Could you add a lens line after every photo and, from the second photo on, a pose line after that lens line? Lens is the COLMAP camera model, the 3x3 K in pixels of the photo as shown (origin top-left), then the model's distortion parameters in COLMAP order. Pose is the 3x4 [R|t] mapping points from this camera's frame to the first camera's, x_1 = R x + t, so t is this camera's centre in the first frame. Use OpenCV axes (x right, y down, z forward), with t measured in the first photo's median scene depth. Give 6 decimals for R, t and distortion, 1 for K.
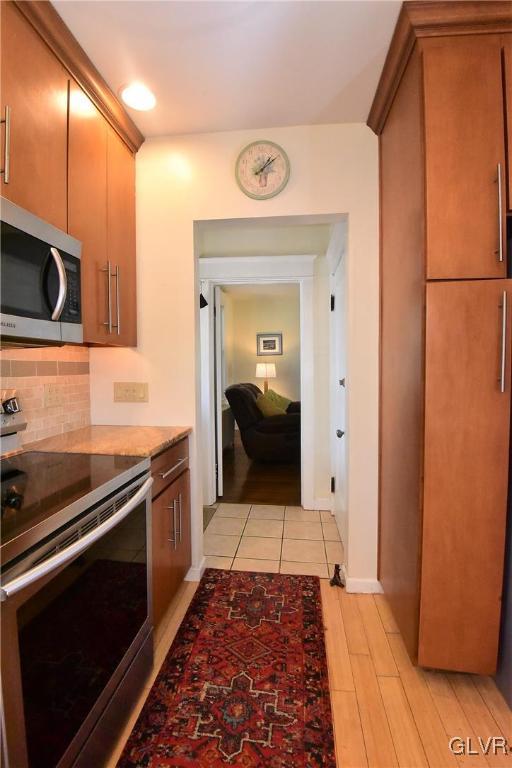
lens RADIAL K [[352.6, 0, 256.0], [0, 352.6, 384.0], [0, 0, 1]] dist [0.001761, -0.036554]
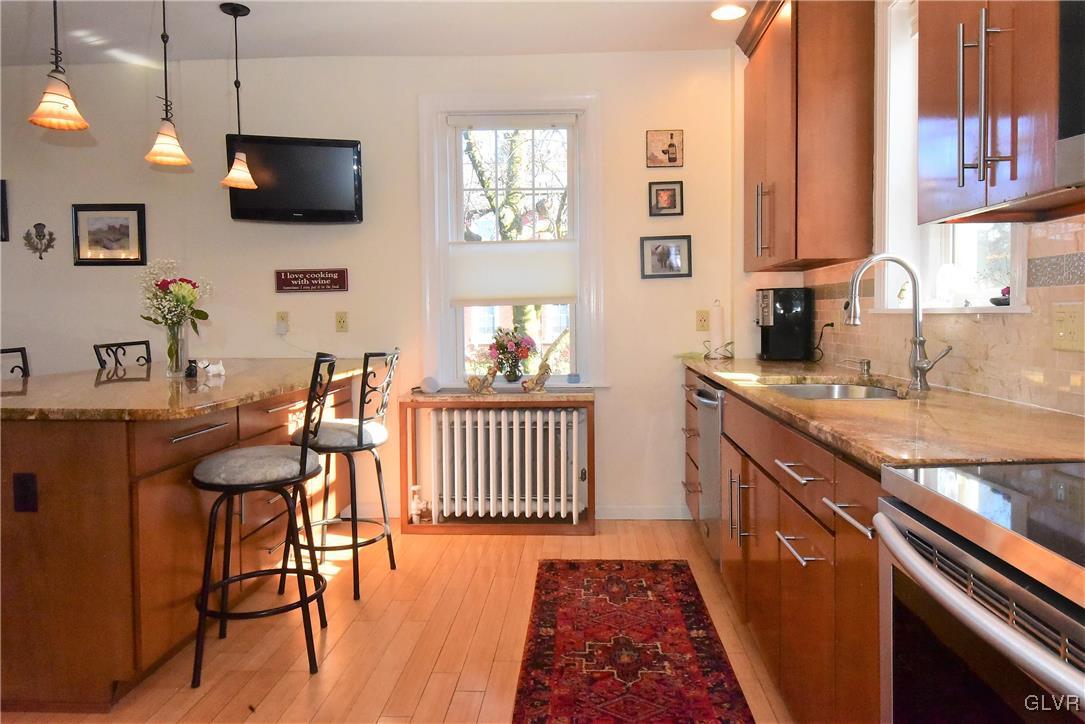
lens RADIAL K [[680.3, 0, 584.2], [0, 680.3, 344.7], [0, 0, 1]] dist [0.001090, -0.002554]
pose [[-0.991524, -0.029729, -0.126475, 0.296468], [-0.041860, 0.994657, 0.094369, -0.064096], [0.122994, 0.098863, -0.987471, 2.576596]]
